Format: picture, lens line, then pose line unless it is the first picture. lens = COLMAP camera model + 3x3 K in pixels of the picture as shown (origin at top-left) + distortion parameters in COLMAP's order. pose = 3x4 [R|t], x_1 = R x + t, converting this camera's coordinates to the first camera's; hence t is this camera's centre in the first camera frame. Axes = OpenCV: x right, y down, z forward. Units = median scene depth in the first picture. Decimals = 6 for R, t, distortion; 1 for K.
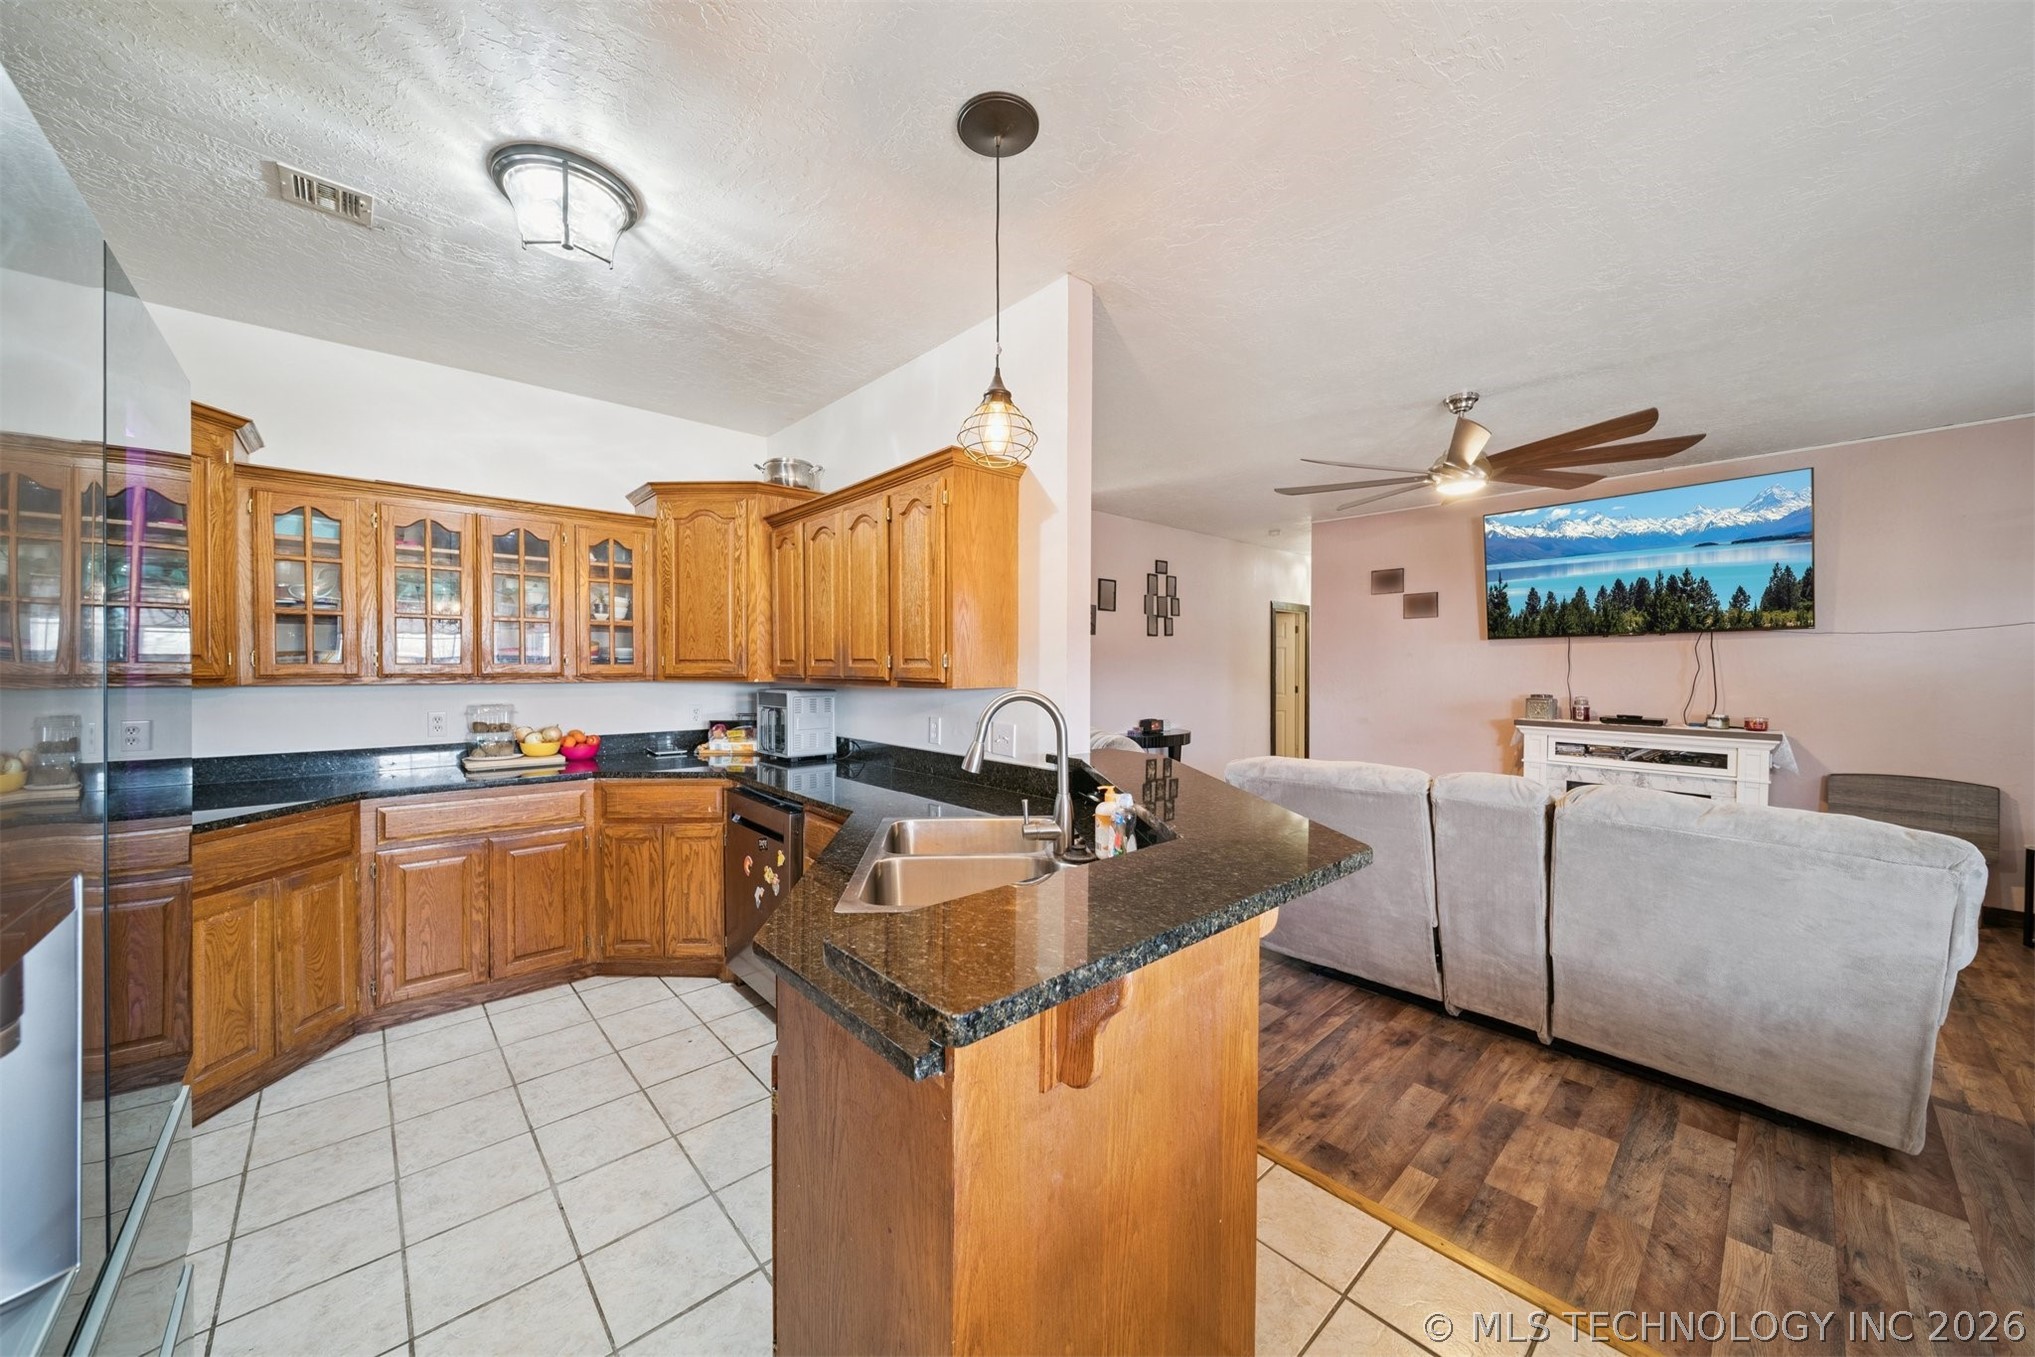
lens RADIAL K [[714.6, 0, 1002.0], [0, 714.6, 670.6], [0, 0, 1]] dist [0.001095, -0.001941]
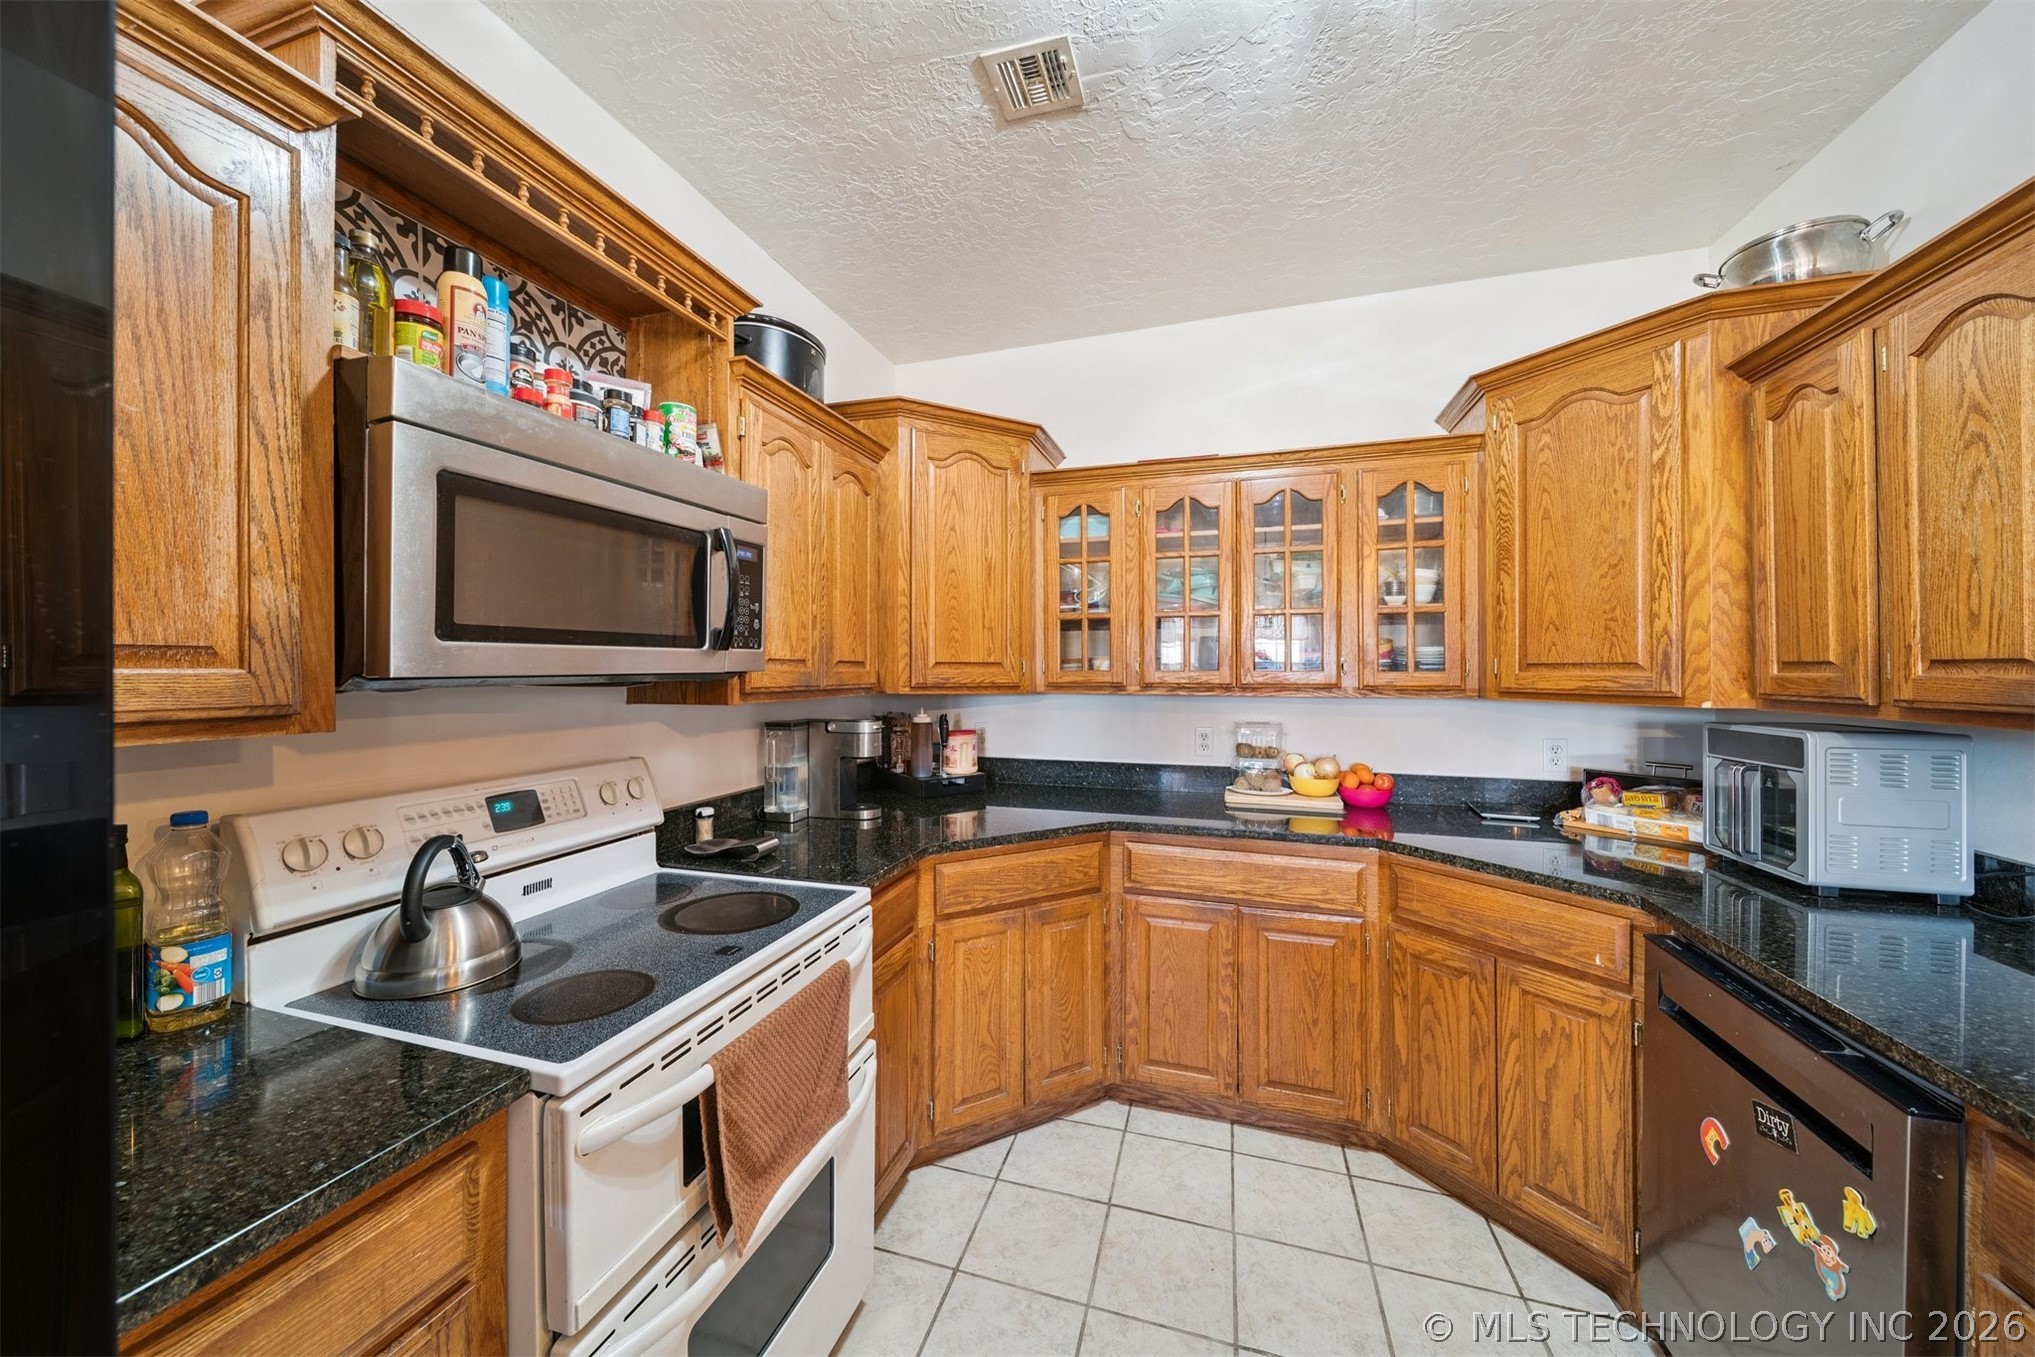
lens RADIAL K [[714.6, 0, 1002.0], [0, 714.6, 670.6], [0, 0, 1]] dist [0.001095, -0.001941]
pose [[0.505053, -0.000590, -0.863088, -0.186846], [-0.007147, 0.999963, -0.004866, -0.004218], [0.863059, 0.008626, 0.505030, 0.381476]]
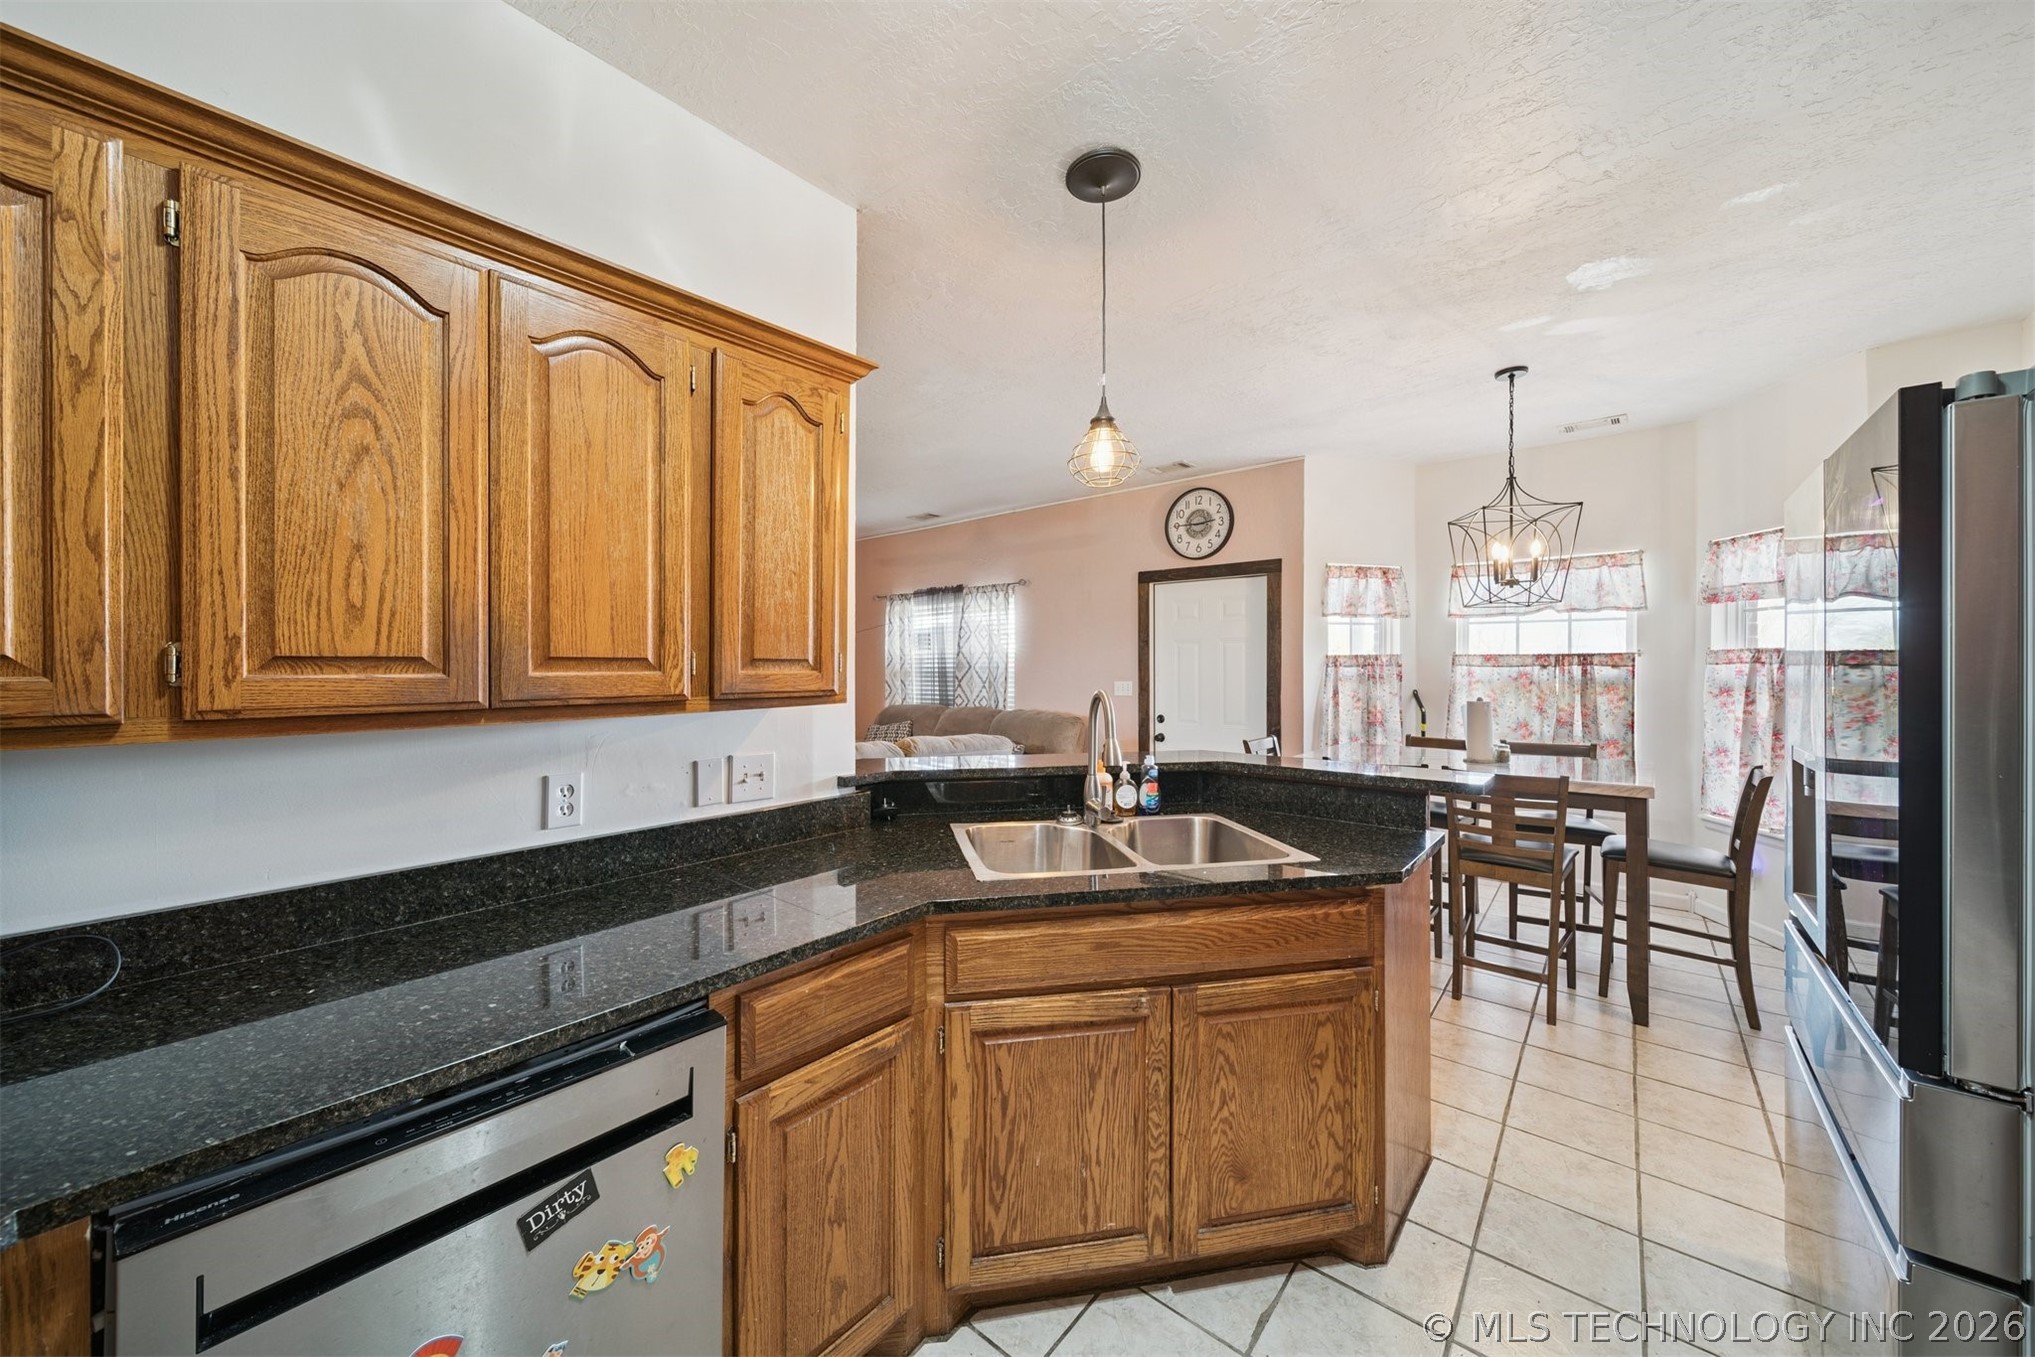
lens RADIAL K [[714.6, 0, 1002.0], [0, 714.6, 670.6], [0, 0, 1]] dist [0.001095, -0.001941]
pose [[-0.127004, -0.010295, 0.991849, -0.618881], [0.009955, 0.999883, 0.011654, -0.009998], [-0.991852, 0.011354, -0.126887, 0.746338]]
